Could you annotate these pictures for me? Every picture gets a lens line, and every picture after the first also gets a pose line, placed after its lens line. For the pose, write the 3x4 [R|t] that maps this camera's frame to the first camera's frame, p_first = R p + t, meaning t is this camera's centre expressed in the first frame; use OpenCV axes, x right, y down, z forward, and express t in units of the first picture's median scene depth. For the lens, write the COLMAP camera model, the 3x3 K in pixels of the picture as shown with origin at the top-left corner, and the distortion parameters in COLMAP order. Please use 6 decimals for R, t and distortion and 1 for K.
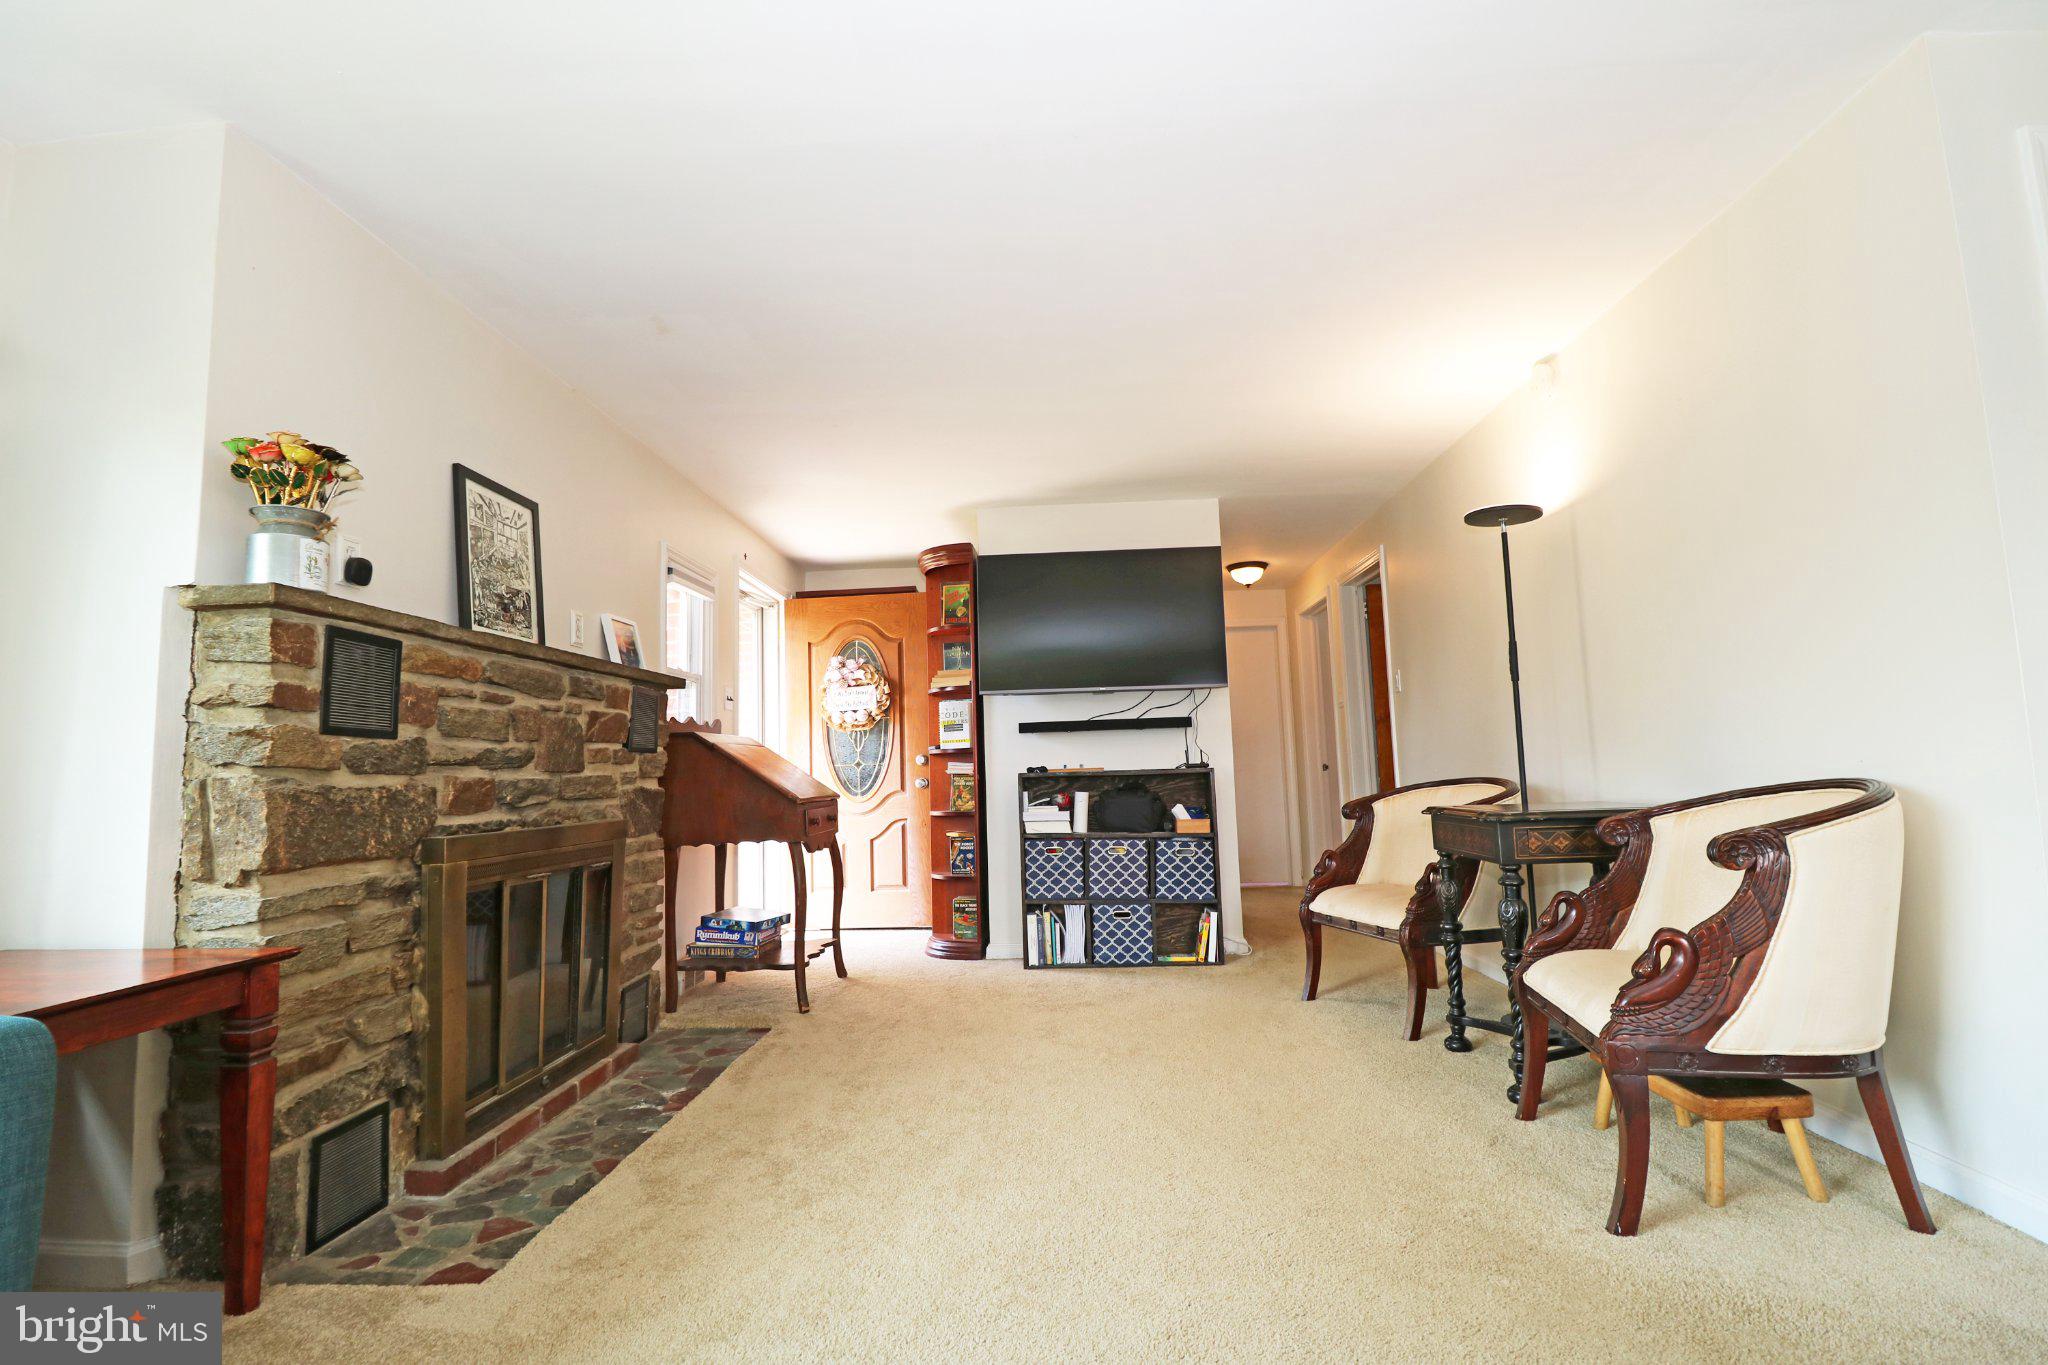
lens RADIAL K [[941.1, 0, 1024.0], [0, 941.1, 682.5], [0, 0, 1]] dist [0.001841, -0.016240]
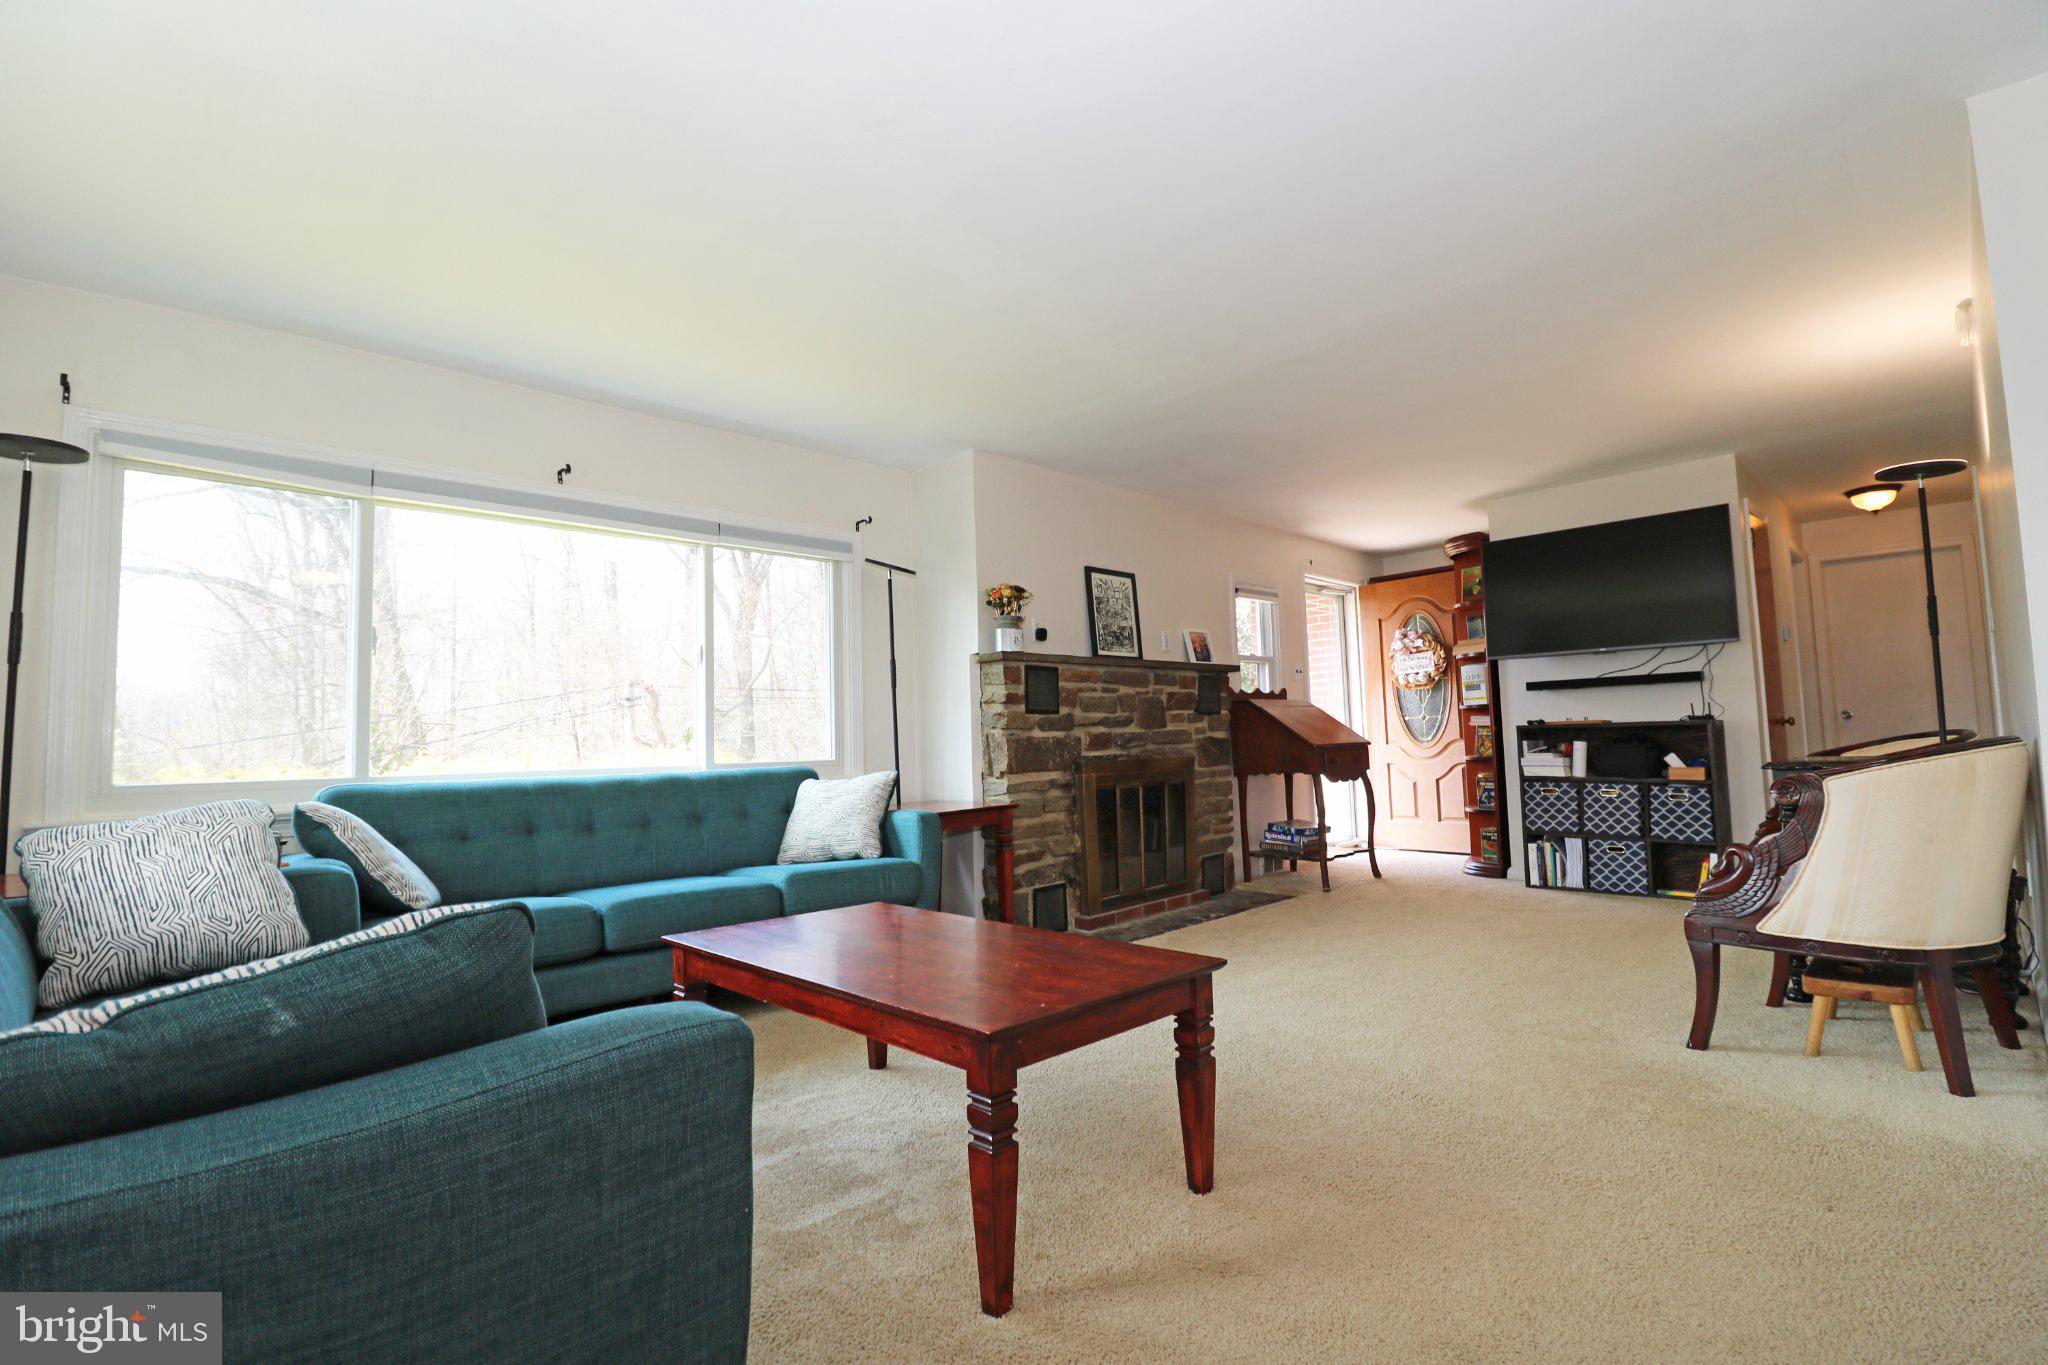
lens RADIAL K [[941.1, 0, 1024.0], [0, 941.1, 682.5], [0, 0, 1]] dist [0.001841, -0.016240]
pose [[0.727068, -0.034375, -0.685705, 0.369532], [0.073616, 0.996891, 0.028082, -0.038232], [0.682608, -0.070896, 0.727338, -0.297588]]
